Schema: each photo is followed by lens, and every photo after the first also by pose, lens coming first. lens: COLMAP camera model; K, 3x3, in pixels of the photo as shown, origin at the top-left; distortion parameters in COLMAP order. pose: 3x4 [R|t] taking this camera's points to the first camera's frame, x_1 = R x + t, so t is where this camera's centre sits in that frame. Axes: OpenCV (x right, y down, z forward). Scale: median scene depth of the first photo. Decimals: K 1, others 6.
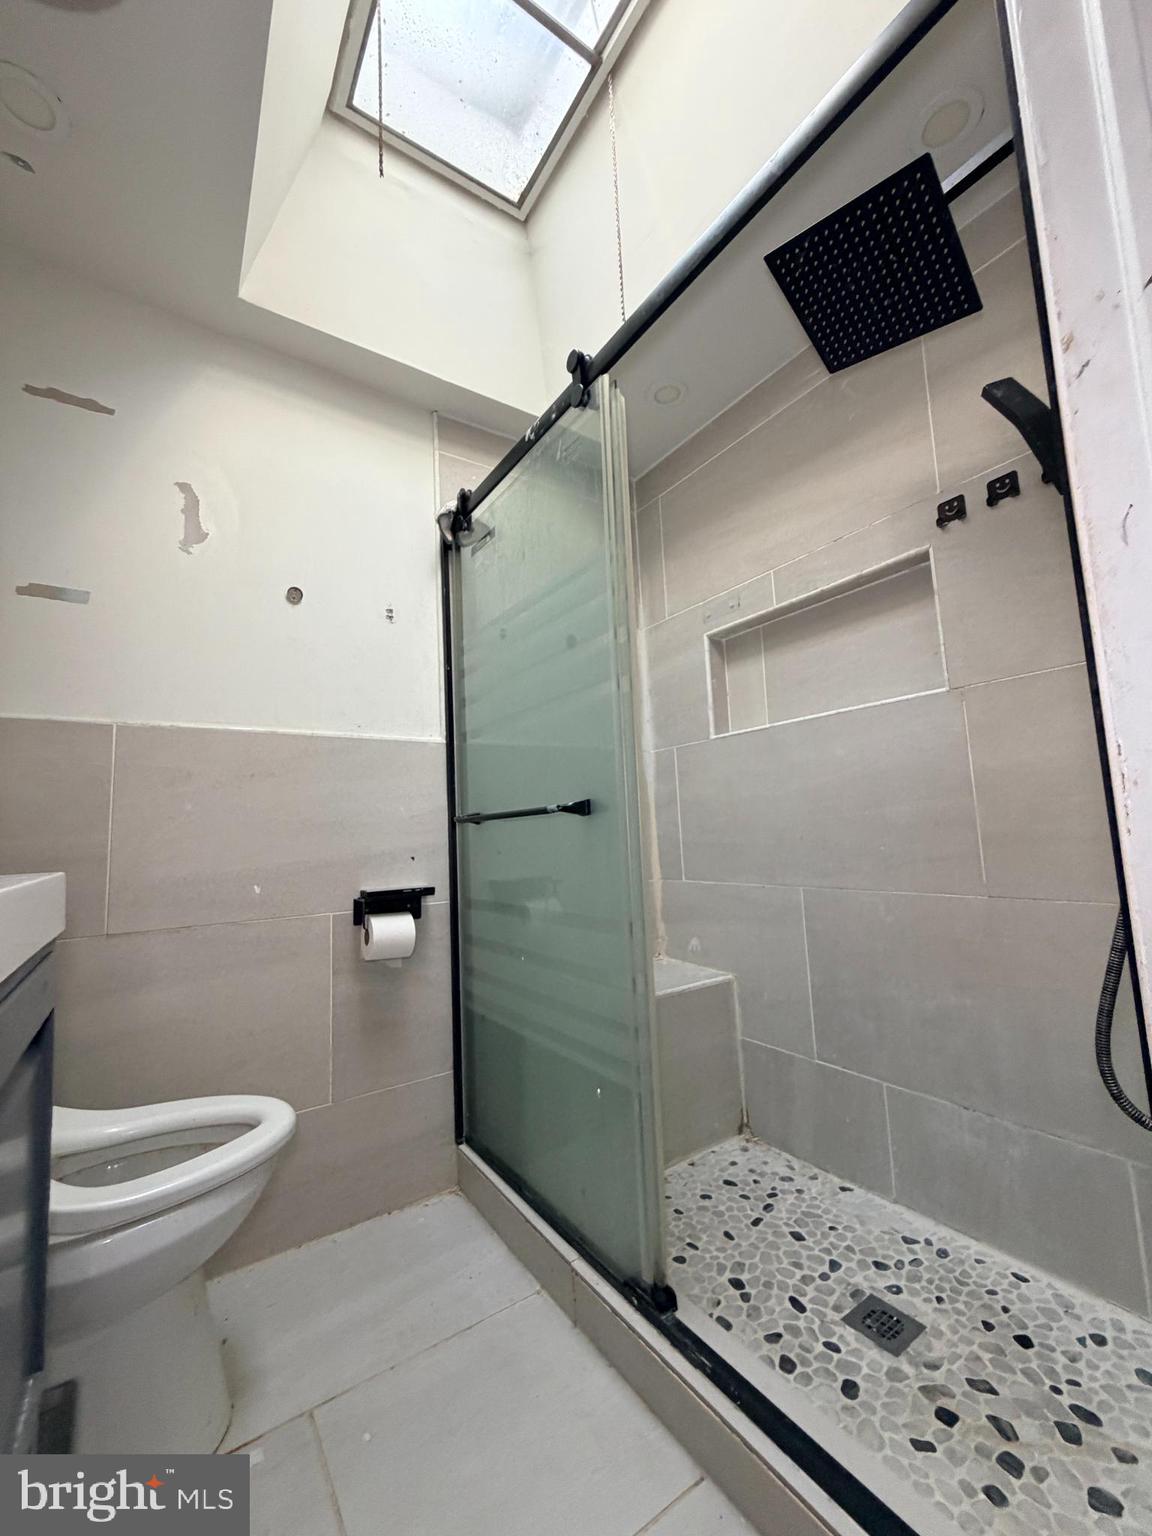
lens RADIAL K [[622.5, 0, 586.0], [0, 622.5, 764.4], [0, 0, 1]] dist [0.007681, -0.000207]
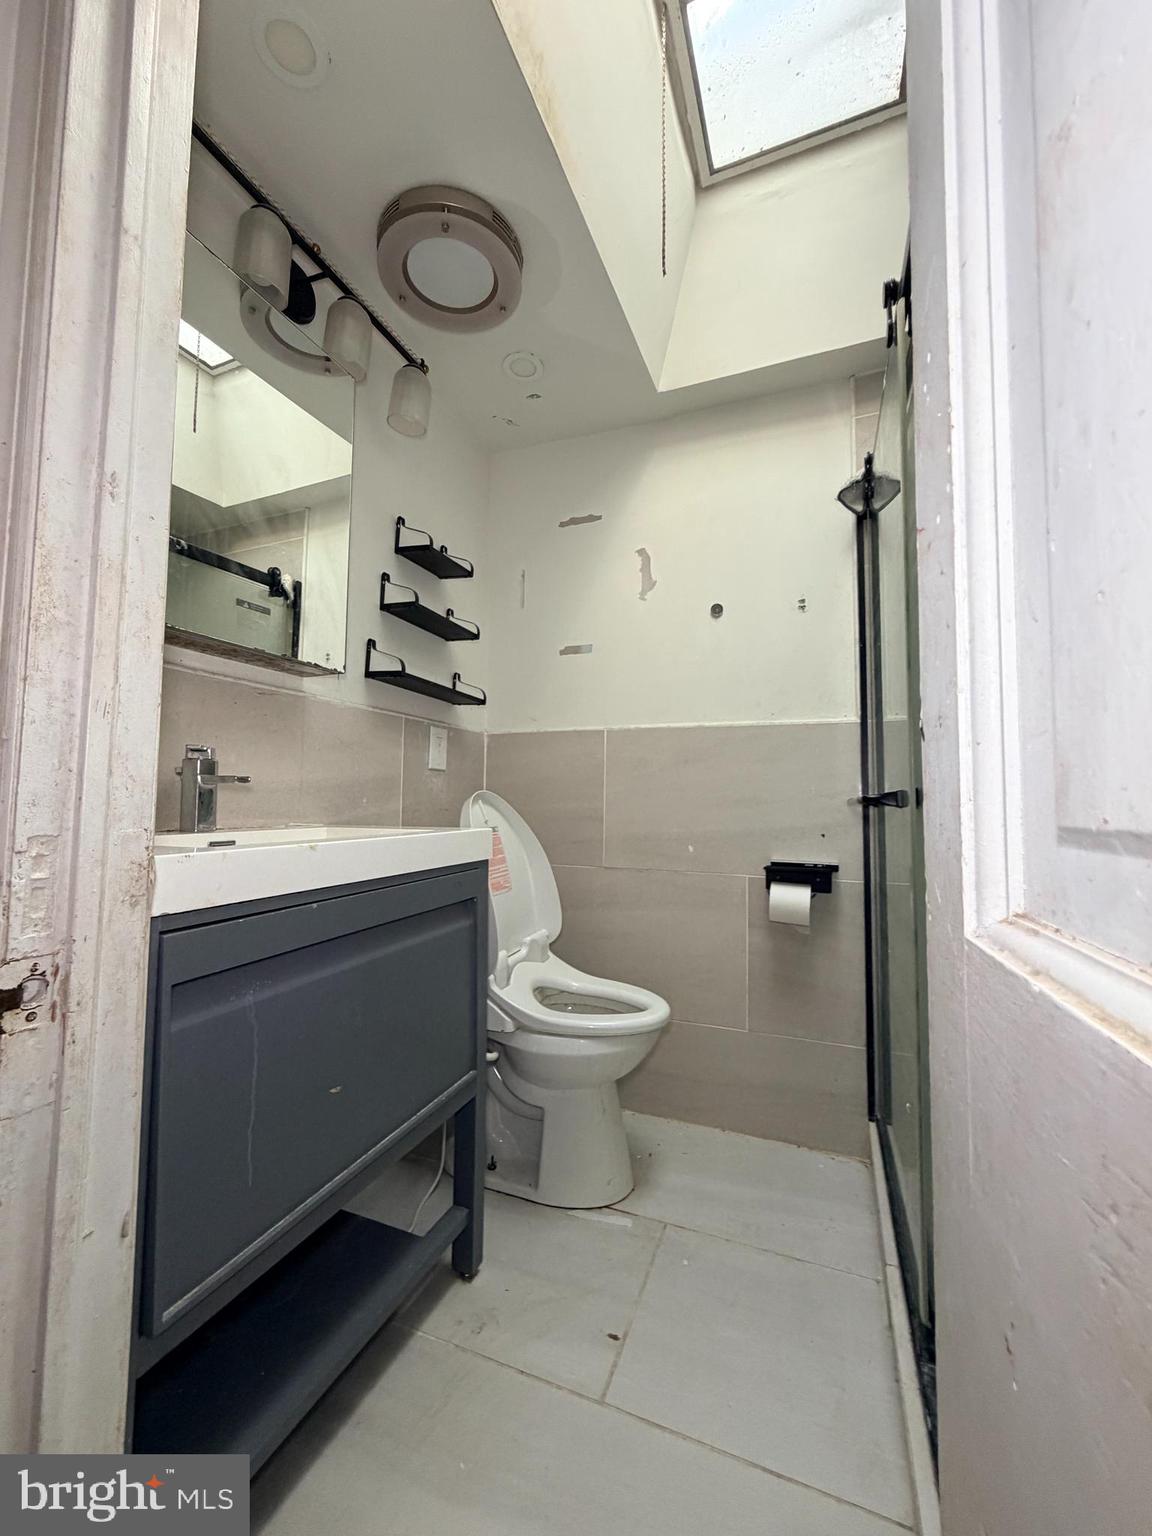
lens RADIAL K [[620.0, 0, 577.6], [0, 620.0, 768.5], [0, 0, 1]] dist [0.007778, -0.000061]
pose [[0.557842, 0.001536, -0.829946, 0.394730], [0.055052, 0.997727, 0.038849, -0.028454], [0.828119, -0.067362, 0.556490, 0.090343]]
